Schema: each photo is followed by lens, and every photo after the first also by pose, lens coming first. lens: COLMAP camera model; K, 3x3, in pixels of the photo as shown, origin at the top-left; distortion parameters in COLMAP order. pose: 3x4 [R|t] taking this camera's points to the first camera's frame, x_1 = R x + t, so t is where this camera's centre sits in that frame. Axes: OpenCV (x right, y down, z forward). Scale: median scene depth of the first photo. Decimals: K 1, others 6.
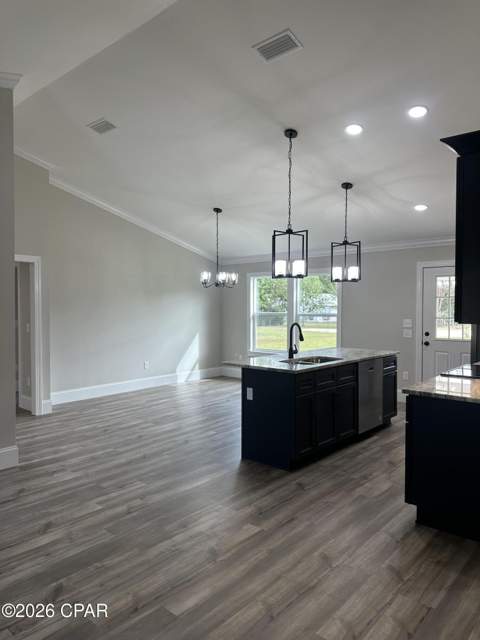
lens RADIAL K [[456.3, 0, 240.0], [0, 456.3, 320.0], [0, 0, 1]] dist [0.053248, -0.009257]
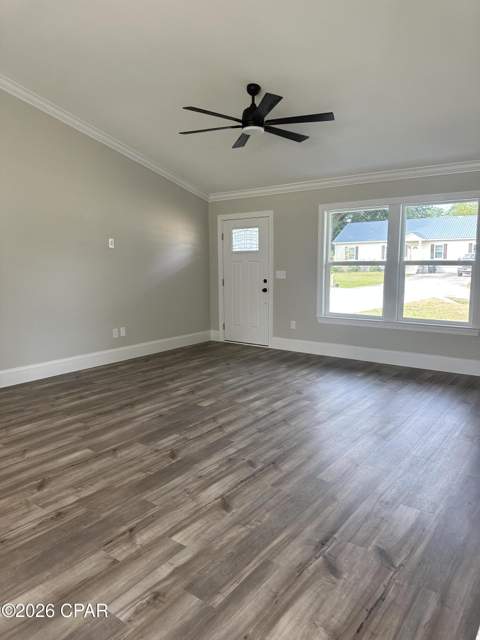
lens RADIAL K [[456.3, 0, 240.0], [0, 456.3, 320.0], [0, 0, 1]] dist [0.053248, -0.009257]
pose [[-0.997080, 0.023658, -0.072611, -0.406183], [0.011595, 0.986680, 0.162262, -0.025208], [0.075482, 0.160946, -0.984073, 1.858288]]
